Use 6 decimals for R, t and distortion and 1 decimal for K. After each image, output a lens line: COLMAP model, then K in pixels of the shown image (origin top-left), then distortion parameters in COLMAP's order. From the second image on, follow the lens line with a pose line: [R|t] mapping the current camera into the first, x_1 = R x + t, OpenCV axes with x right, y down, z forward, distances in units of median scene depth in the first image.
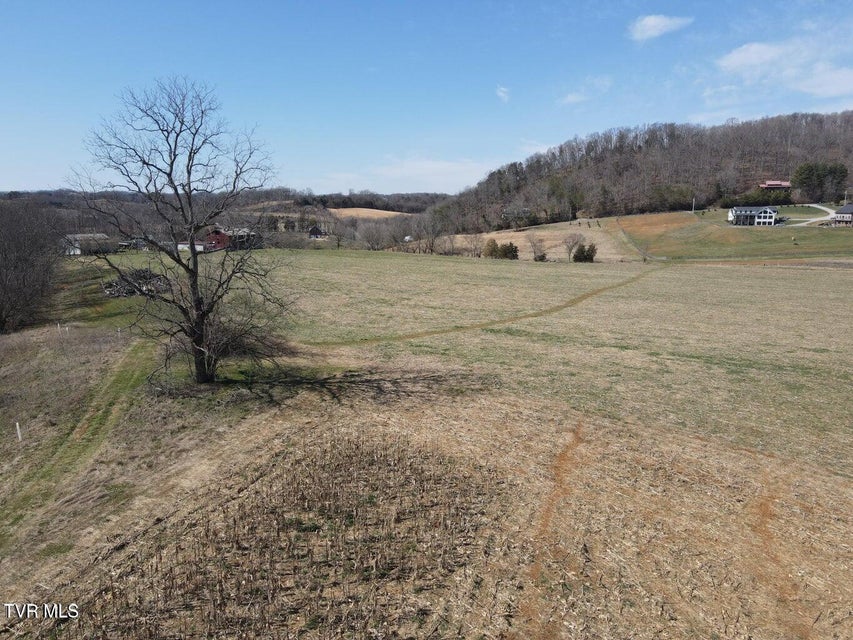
lens RADIAL K [[607.2, 0, 426.5], [0, 607.2, 320.0], [0, 0, 1]] dist [0.037355, -0.027227]
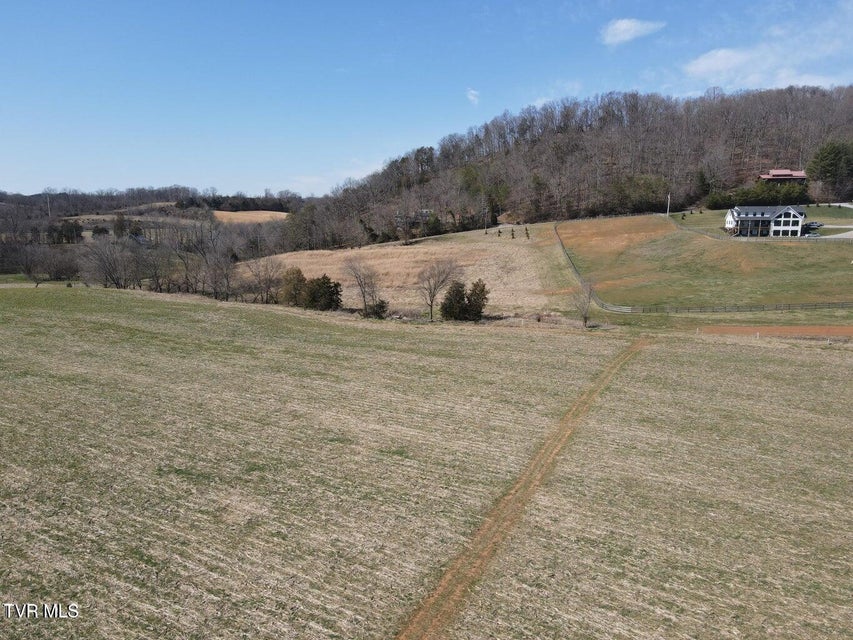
lens RADIAL K [[607.2, 0, 426.5], [0, 607.2, 320.0], [0, 0, 1]] dist [0.037355, -0.027227]
pose [[0.998424, -0.010071, 0.055206, 0.133499], [0.010420, 0.999928, -0.006033, -0.059807], [-0.055141, 0.006598, 0.998457, 0.344403]]
